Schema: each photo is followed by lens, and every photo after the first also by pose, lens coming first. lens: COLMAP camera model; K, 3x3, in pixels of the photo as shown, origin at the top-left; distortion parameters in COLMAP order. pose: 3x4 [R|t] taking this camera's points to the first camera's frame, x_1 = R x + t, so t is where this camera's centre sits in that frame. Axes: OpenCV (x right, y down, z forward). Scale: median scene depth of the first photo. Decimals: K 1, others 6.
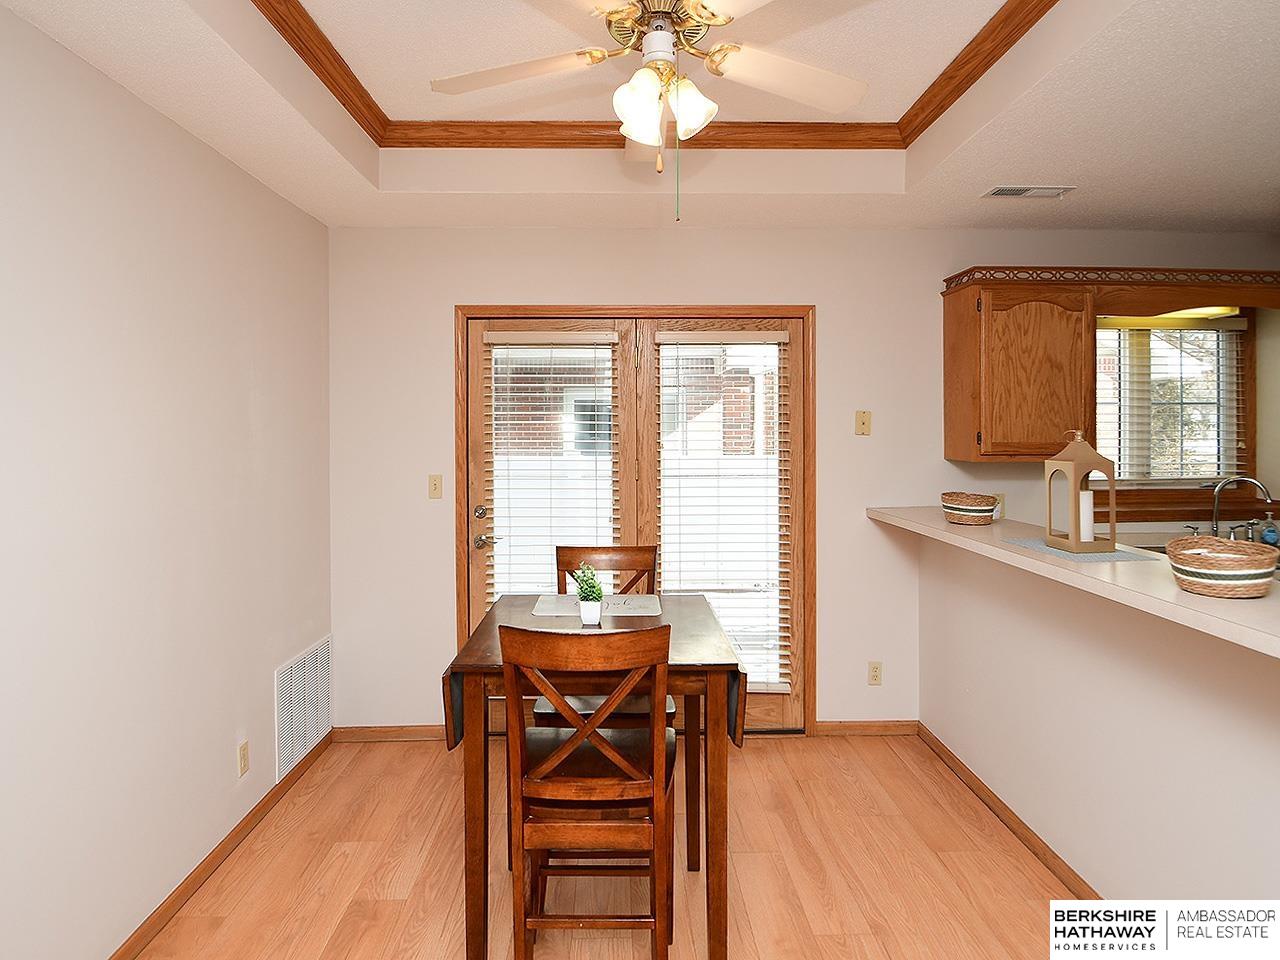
lens RADIAL K [[675.9, 0, 601.6], [0, 675.9, 475.8], [0, 0, 1]] dist [-0.007631, -0.001257]
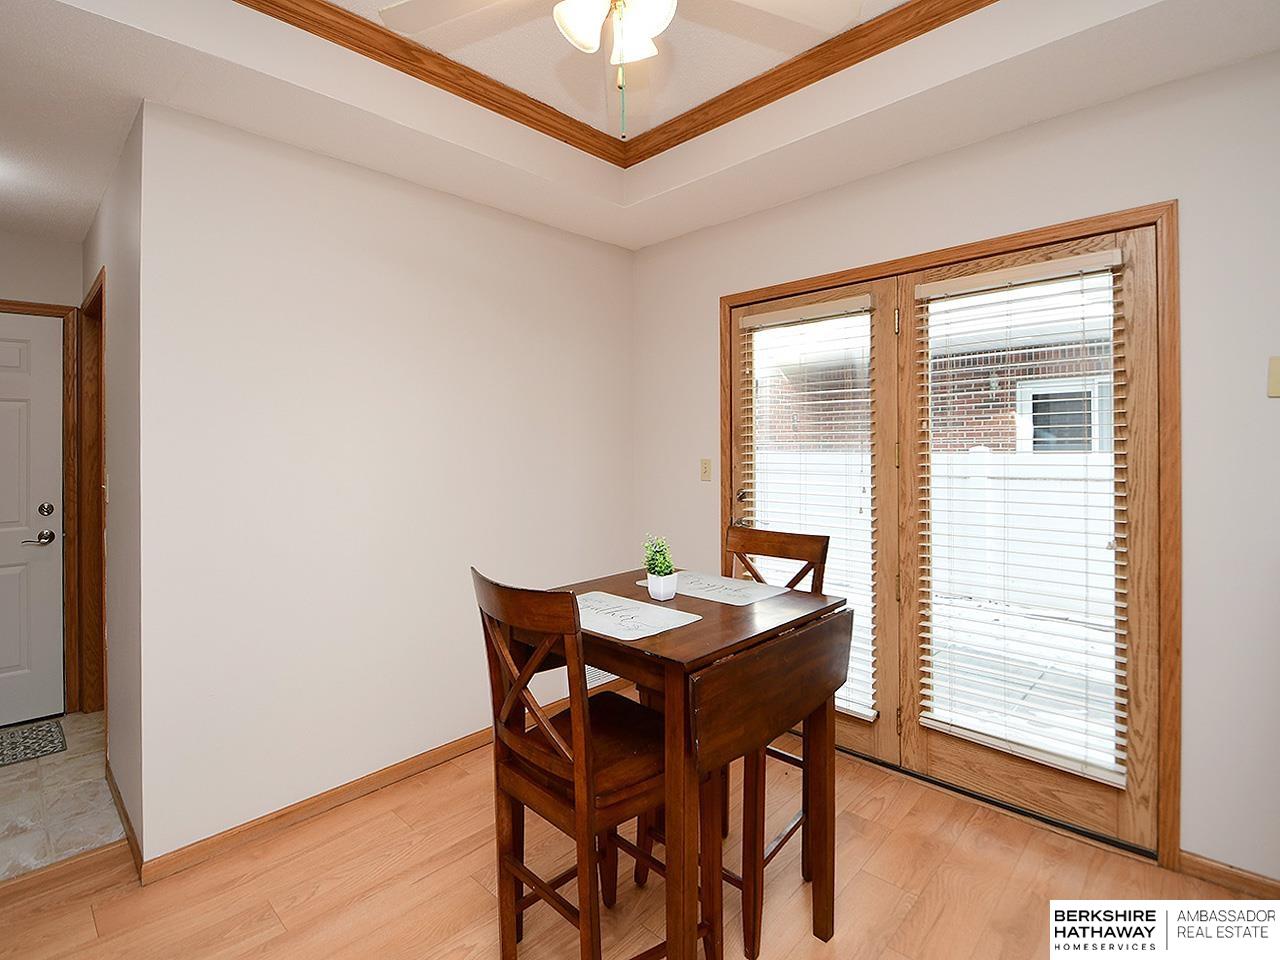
lens RADIAL K [[597.3, 0, 639.5], [0, 597.3, 476.7], [0, 0, 1]] dist [-0.009230, -0.006075]
pose [[0.719267, 0.029485, -0.694108, 0.341108], [-0.037909, 0.999276, 0.003165, 0.028731], [0.693699, 0.024036, 0.719864, 0.246060]]
